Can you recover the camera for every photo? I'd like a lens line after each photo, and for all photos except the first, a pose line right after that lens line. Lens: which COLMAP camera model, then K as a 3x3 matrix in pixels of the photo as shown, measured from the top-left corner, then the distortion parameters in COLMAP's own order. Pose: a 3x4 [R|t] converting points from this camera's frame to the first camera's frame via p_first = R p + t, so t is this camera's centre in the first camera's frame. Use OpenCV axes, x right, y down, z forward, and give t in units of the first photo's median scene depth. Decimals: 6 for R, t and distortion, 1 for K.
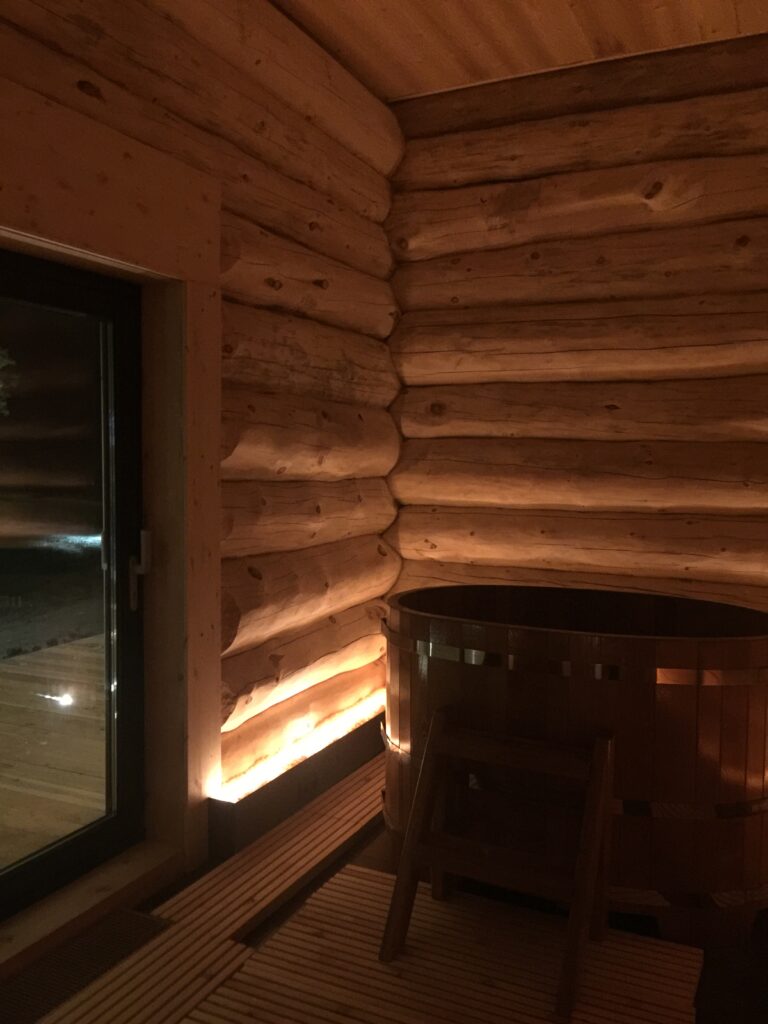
lens RADIAL K [[859.2, 0, 380.0], [0, 859.2, 516.5], [0, 0, 1]] dist [0.012117, -0.006019]
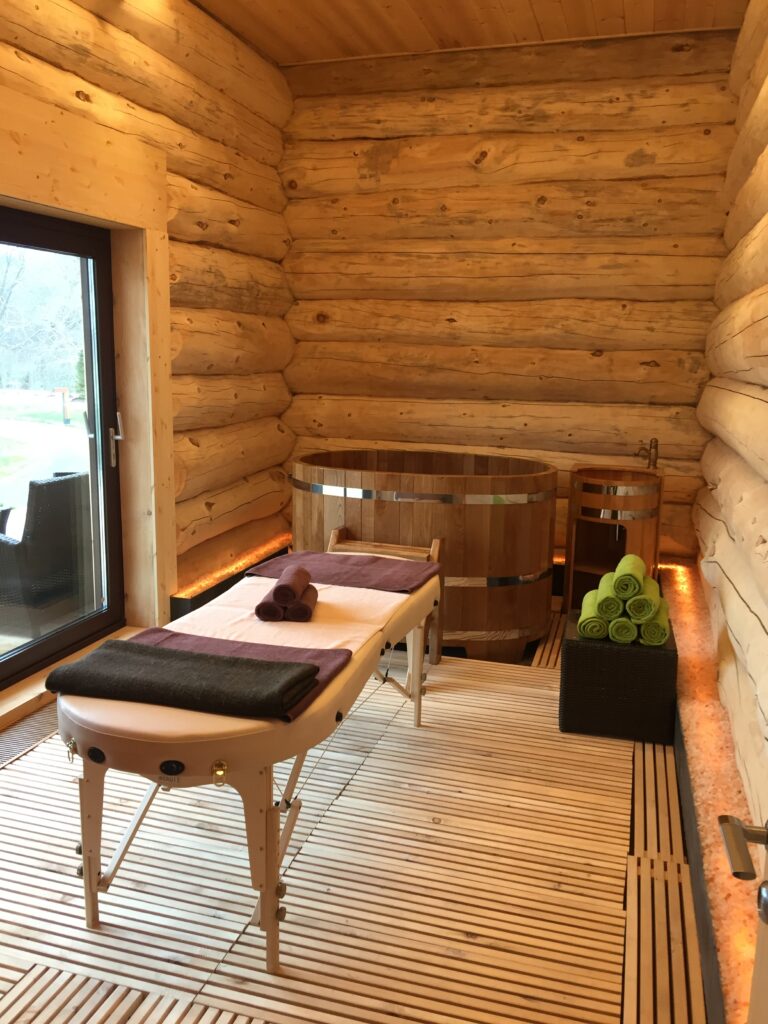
lens RADIAL K [[859.2, 0, 388.7], [0, 859.2, 514.0], [0, 0, 1]] dist [0.012117, -0.006019]
pose [[0.987194, -0.022906, 0.157871, -0.050210], [0.003578, 0.992568, 0.121642, 0.011766], [-0.159484, -0.119520, 0.979939, -0.358152]]
